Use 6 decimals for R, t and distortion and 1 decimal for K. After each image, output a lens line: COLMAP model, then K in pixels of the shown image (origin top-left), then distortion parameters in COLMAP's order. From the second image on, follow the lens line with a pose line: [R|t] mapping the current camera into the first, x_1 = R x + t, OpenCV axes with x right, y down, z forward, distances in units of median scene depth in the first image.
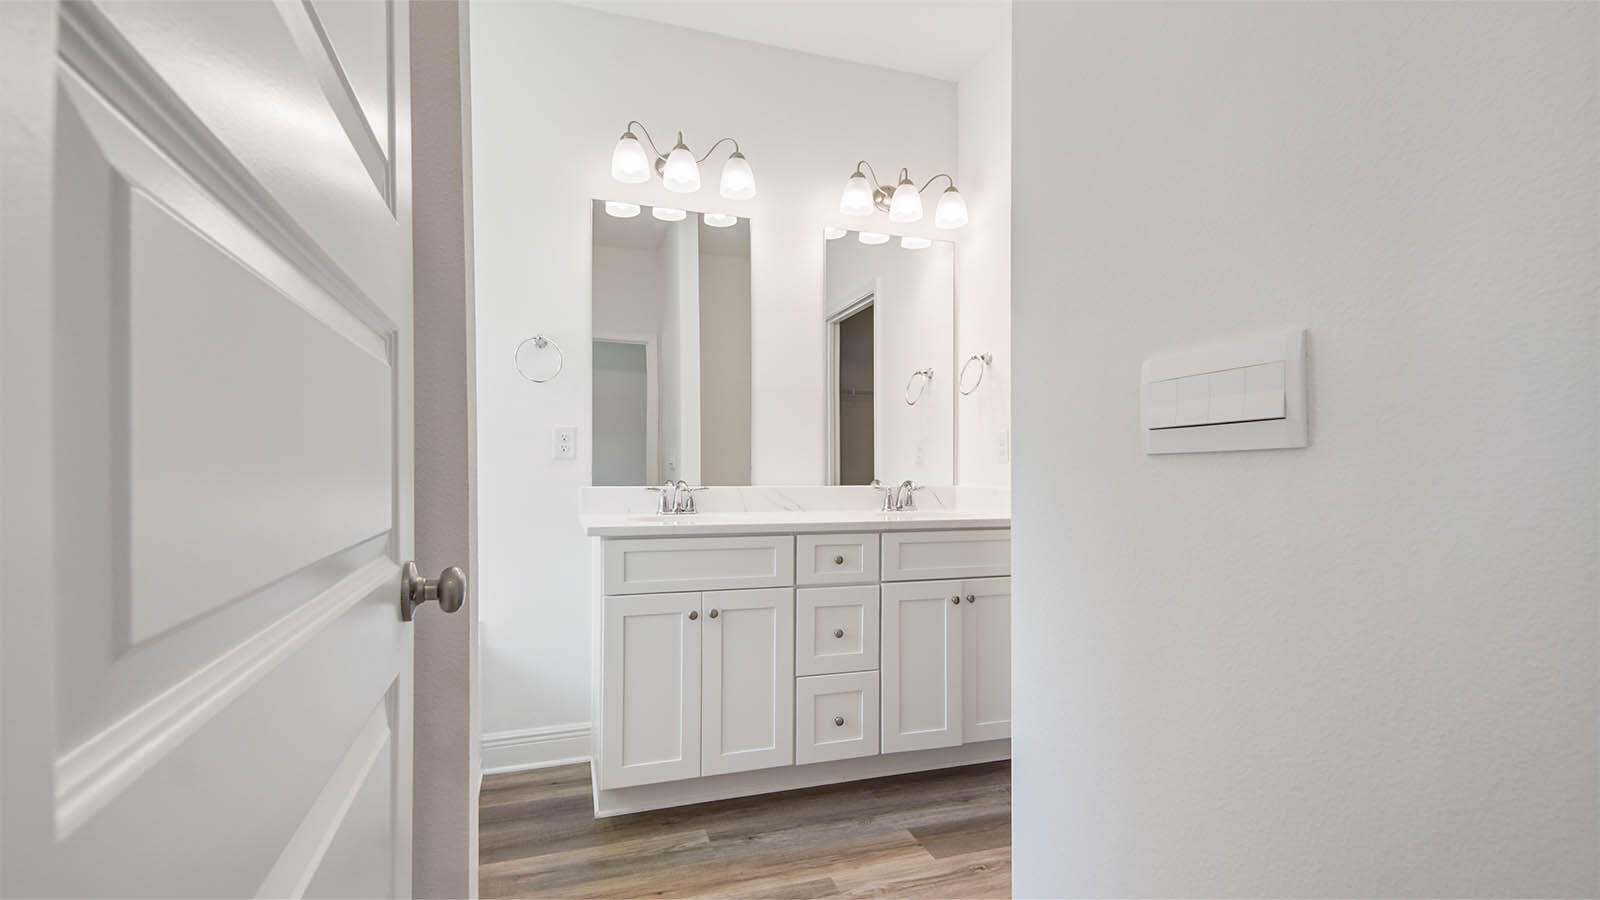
lens RADIAL K [[715.9, 0, 804.1], [0, 715.9, 446.8], [0, 0, 1]] dist [0.045942, -0.026651]
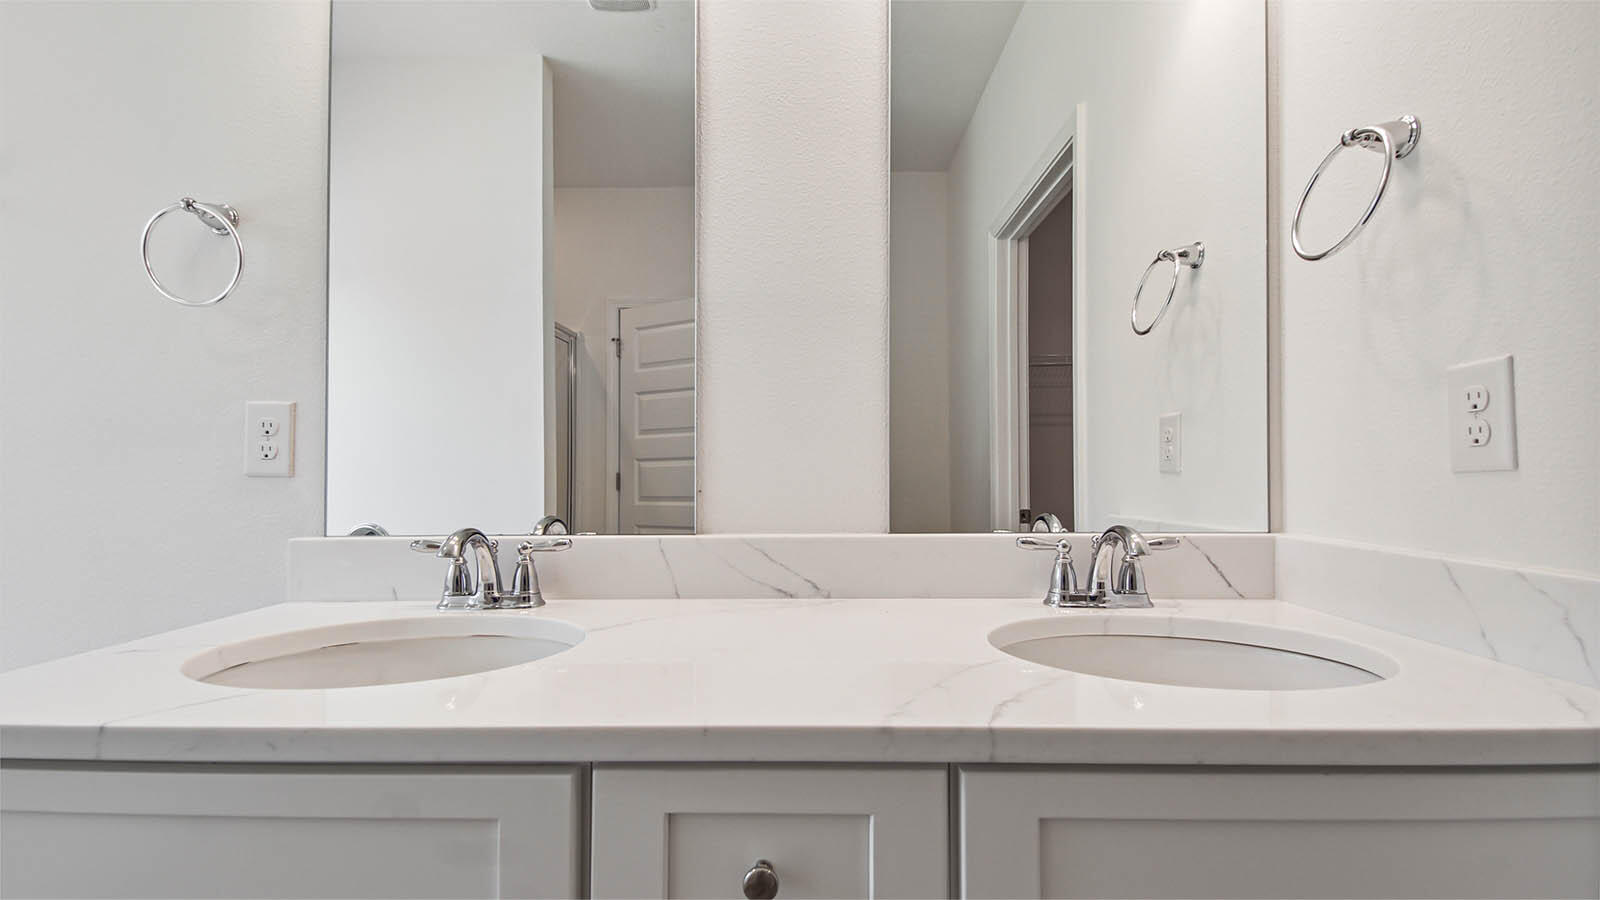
lens RADIAL K [[715.9, 0, 804.1], [0, 715.9, 446.8], [0, 0, 1]] dist [0.045942, -0.026651]
pose [[0.942883, -0.016502, -0.332714, 0.117973], [0.016460, 0.999860, -0.002943, 0.007197], [0.332716, -0.002701, 0.943023, 0.618485]]
